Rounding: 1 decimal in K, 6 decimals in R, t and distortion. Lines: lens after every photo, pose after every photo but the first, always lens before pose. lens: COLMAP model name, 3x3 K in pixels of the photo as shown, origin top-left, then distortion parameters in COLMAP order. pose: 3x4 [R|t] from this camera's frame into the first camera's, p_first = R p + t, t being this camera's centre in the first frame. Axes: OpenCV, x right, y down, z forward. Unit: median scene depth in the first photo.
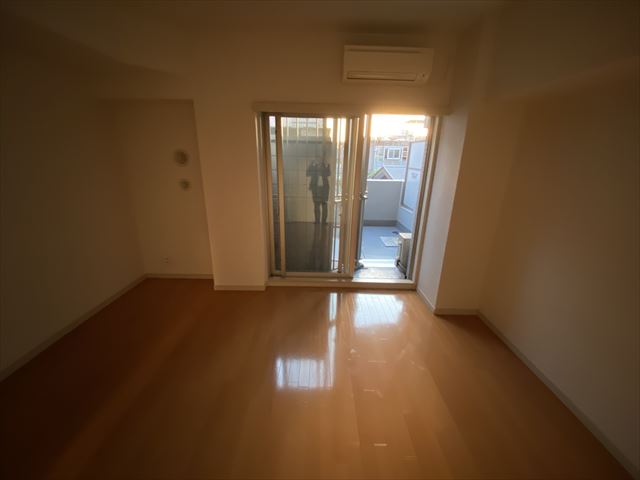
lens RADIAL K [[249.8, 0, 320.7], [0, 249.8, 244.9], [0, 0, 1]] dist [-0.000587, -0.000091]
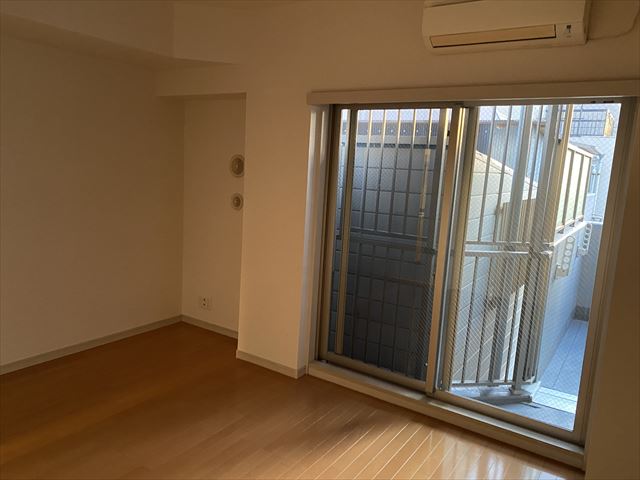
lens RADIAL K [[481.8, 0, 317.0], [0, 481.8, 238.6], [0, 0, 1]] dist [0.009224, -0.047447]
pose [[0.820325, 0.106804, -0.561836, 0.424292], [-0.216533, 0.967273, -0.132278, -0.000005], [0.529320, 0.230167, 0.816605, 0.000889]]
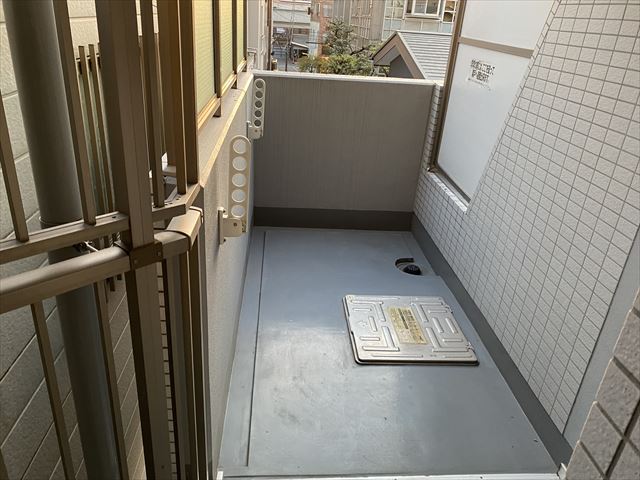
lens RADIAL K [[481.8, 0, 322.2], [0, 481.8, 239.2], [0, 0, 1]] dist [0.009224, -0.047447]
pose [[0.996607, 0.013744, 0.081157, 0.304406], [-0.022685, 0.993639, 0.110305, -0.273875], [-0.079124, -0.111772, 0.990579, 0.878770]]
